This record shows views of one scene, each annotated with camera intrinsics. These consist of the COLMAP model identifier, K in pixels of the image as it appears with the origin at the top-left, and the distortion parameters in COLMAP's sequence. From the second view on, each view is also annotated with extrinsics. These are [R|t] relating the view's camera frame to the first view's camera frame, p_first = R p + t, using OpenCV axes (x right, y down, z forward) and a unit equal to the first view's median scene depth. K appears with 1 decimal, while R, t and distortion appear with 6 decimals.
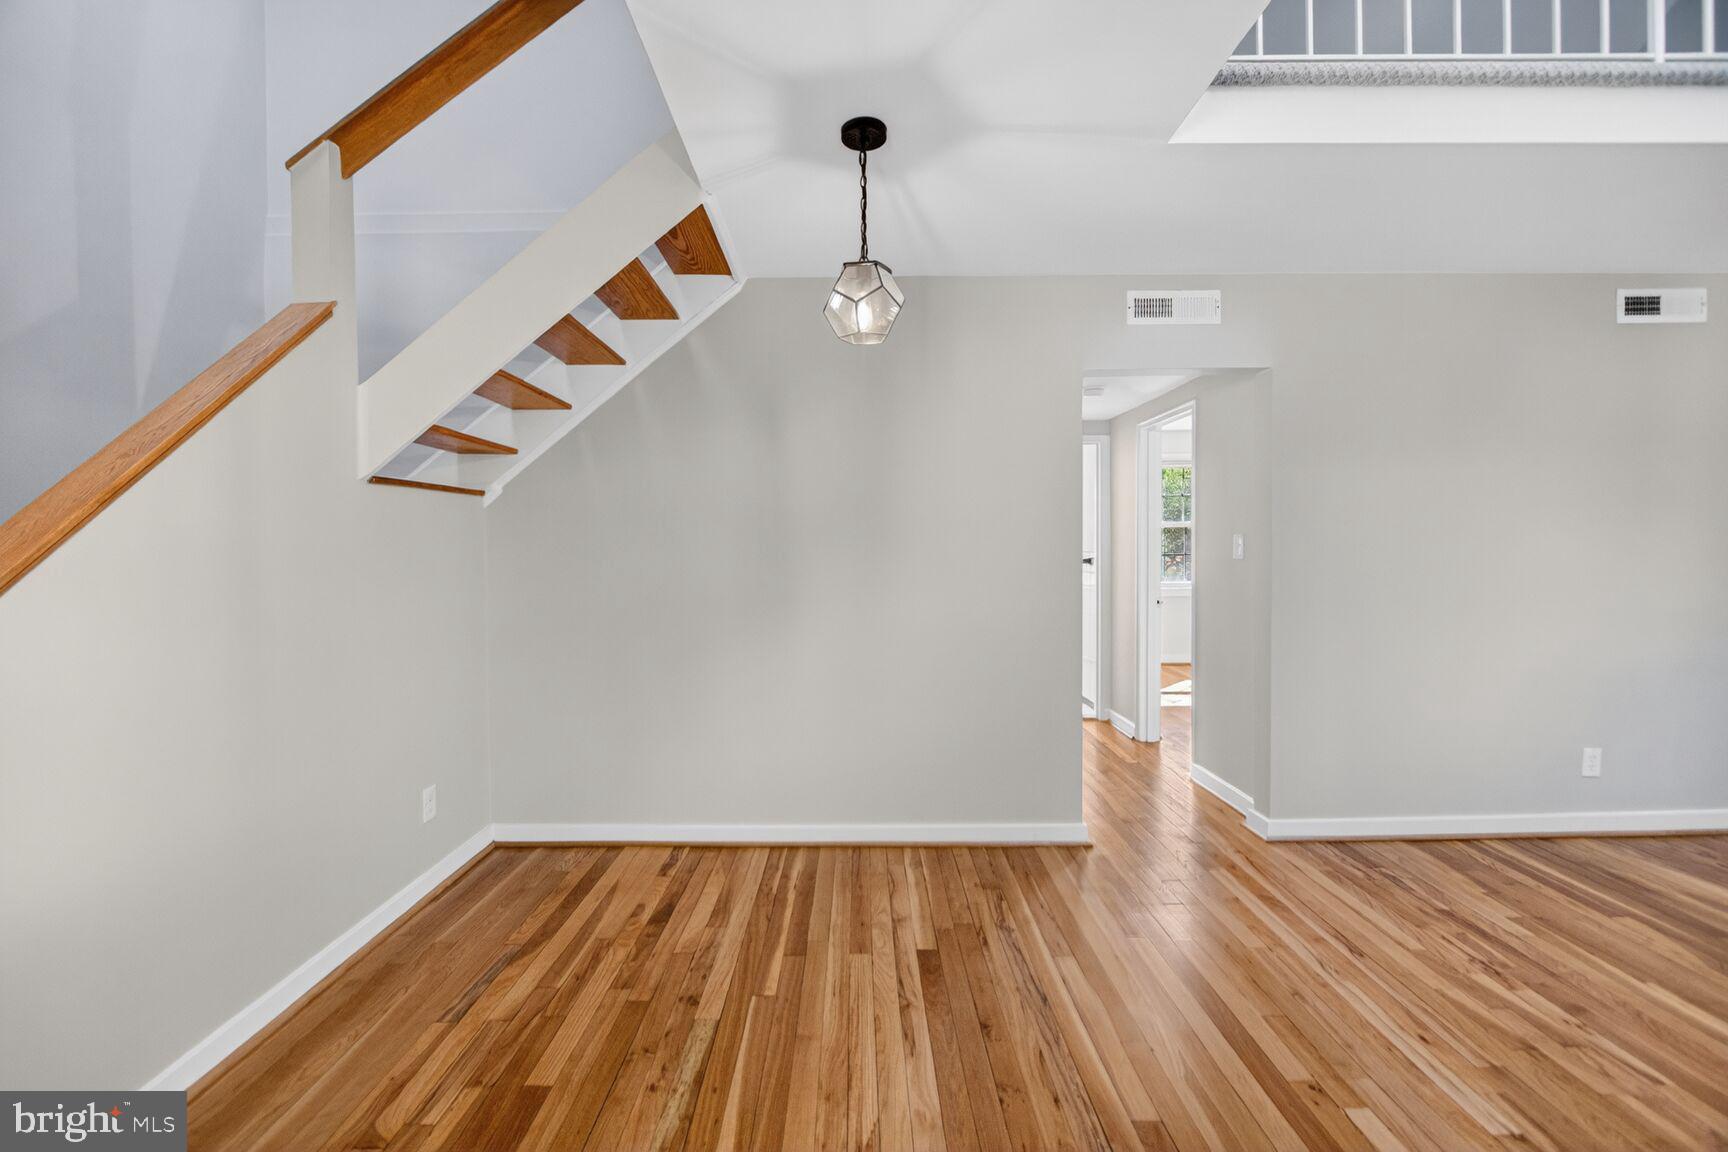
lens RADIAL K [[767.7, 0, 854.5], [0, 767.7, 568.7], [0, 0, 1]] dist [-0.016962, 0.000470]
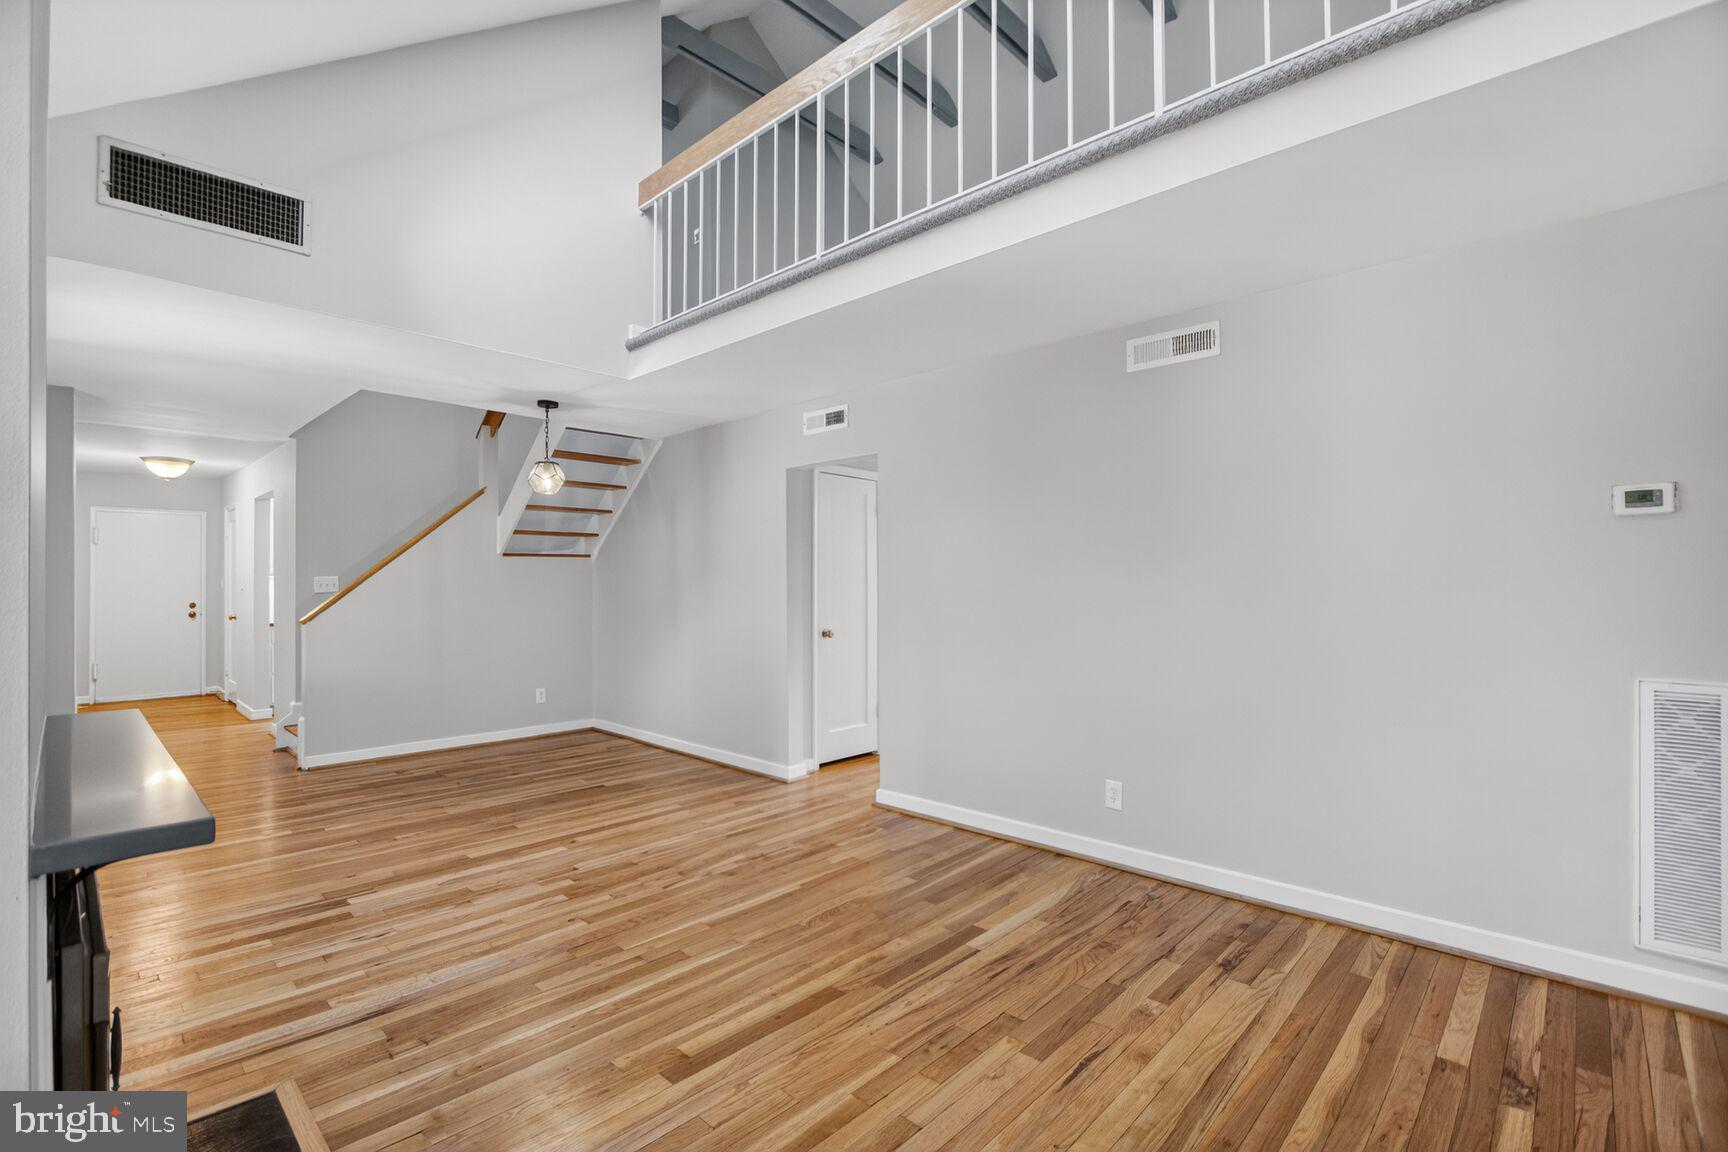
lens RADIAL K [[773.4, 0, 850.7], [0, 773.4, 578.3], [0, 0, 1]] dist [-0.008886, 0.000180]
pose [[0.724948, 0.003105, -0.688797, 1.923069], [-0.022985, 0.999542, -0.019686, -0.016736], [0.688420, 0.030104, 0.724687, -0.034911]]
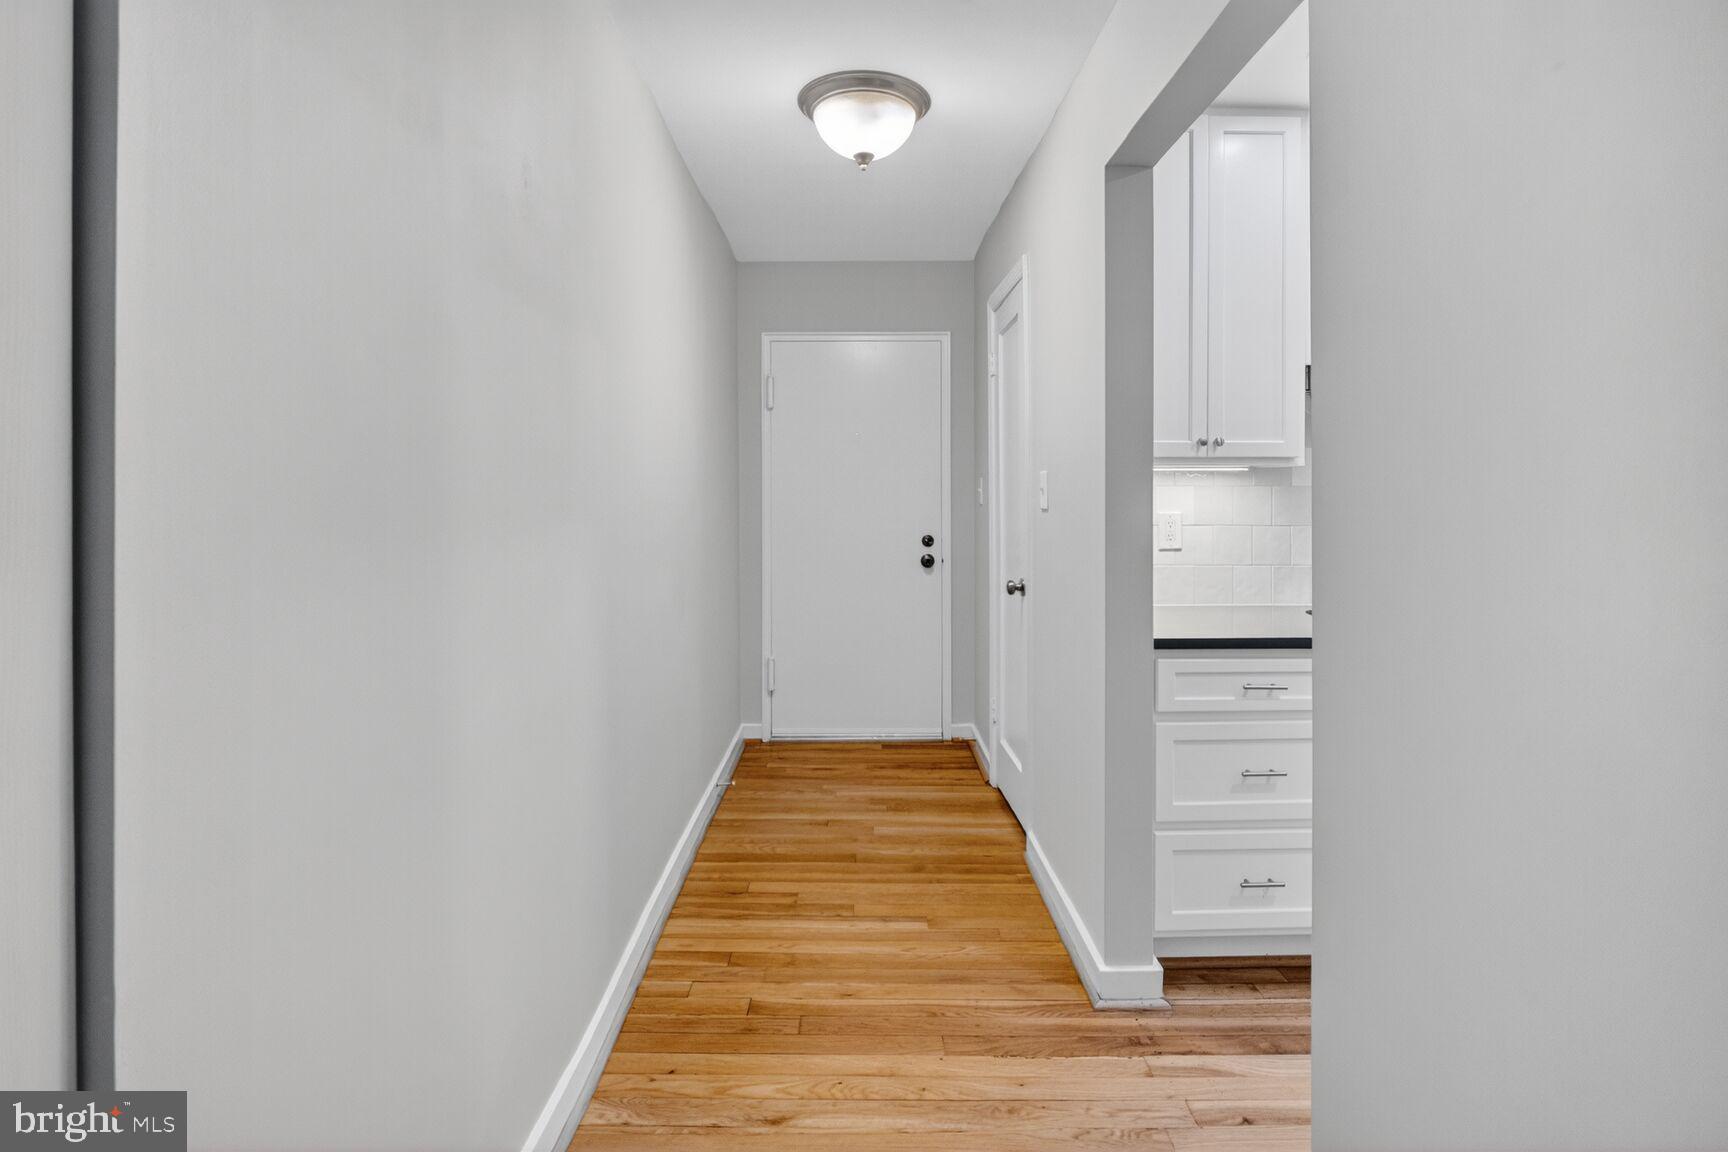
lens RADIAL K [[820.6, 0, 861.5], [0, 820.6, 499.6], [0, 0, 1]] dist [-0.000179, 0.000184]
pose [[0.015565, 0.007035, -0.999854, -0.909688], [-0.026564, 0.999625, 0.006620, 0.014507], [0.999526, 0.026457, 0.015747, 0.268946]]
